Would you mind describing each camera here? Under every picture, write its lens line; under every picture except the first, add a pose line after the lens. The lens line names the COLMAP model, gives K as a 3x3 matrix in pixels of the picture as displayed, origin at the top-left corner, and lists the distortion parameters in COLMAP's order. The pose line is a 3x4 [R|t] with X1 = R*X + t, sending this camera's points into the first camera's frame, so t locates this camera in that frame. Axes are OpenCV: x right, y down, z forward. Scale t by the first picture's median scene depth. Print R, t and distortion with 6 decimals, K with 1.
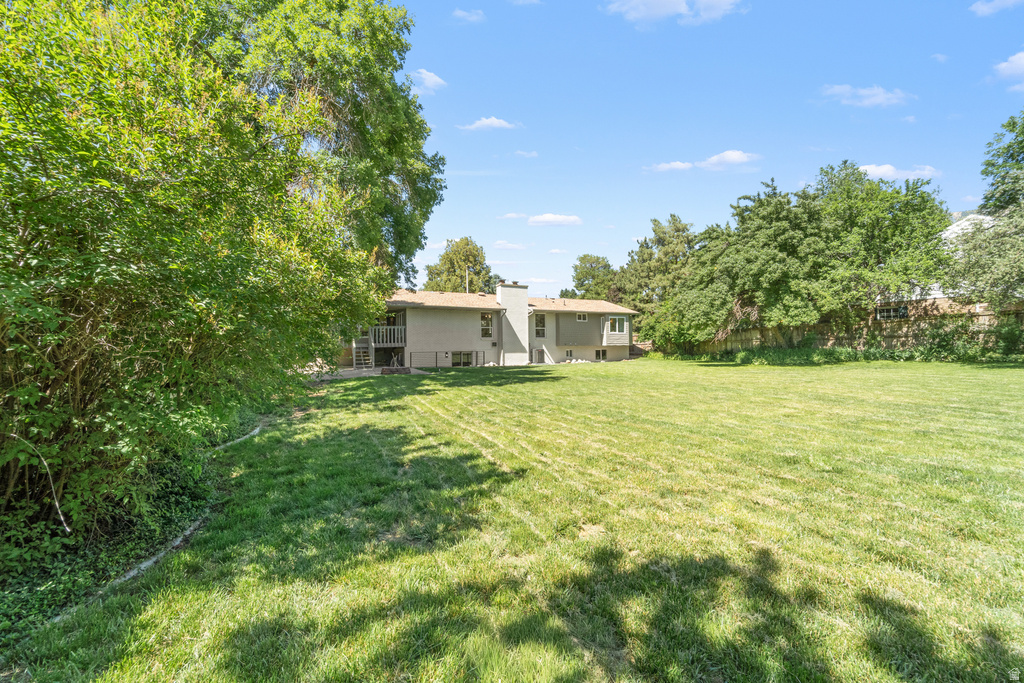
lens RADIAL K [[420.4, 0, 520.3], [0, 420.4, 342.6], [0, 0, 1]] dist [0.000956, -0.000088]
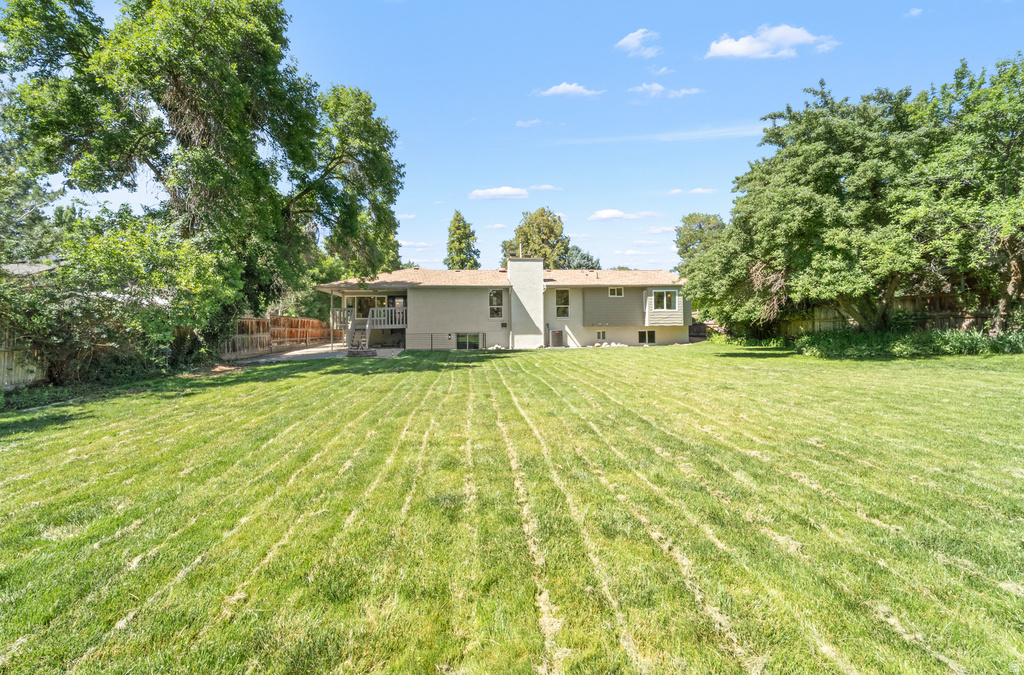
lens RADIAL K [[445.2, 0, 492.0], [0, 445.2, 318.8], [0, 0, 1]] dist [0.000008, -0.000086]
pose [[0.927656, -0.006652, -0.373376, 0.300274], [0.005581, 0.999977, -0.003948, -0.006452], [0.373393, 0.001579, 0.927672, 0.112619]]
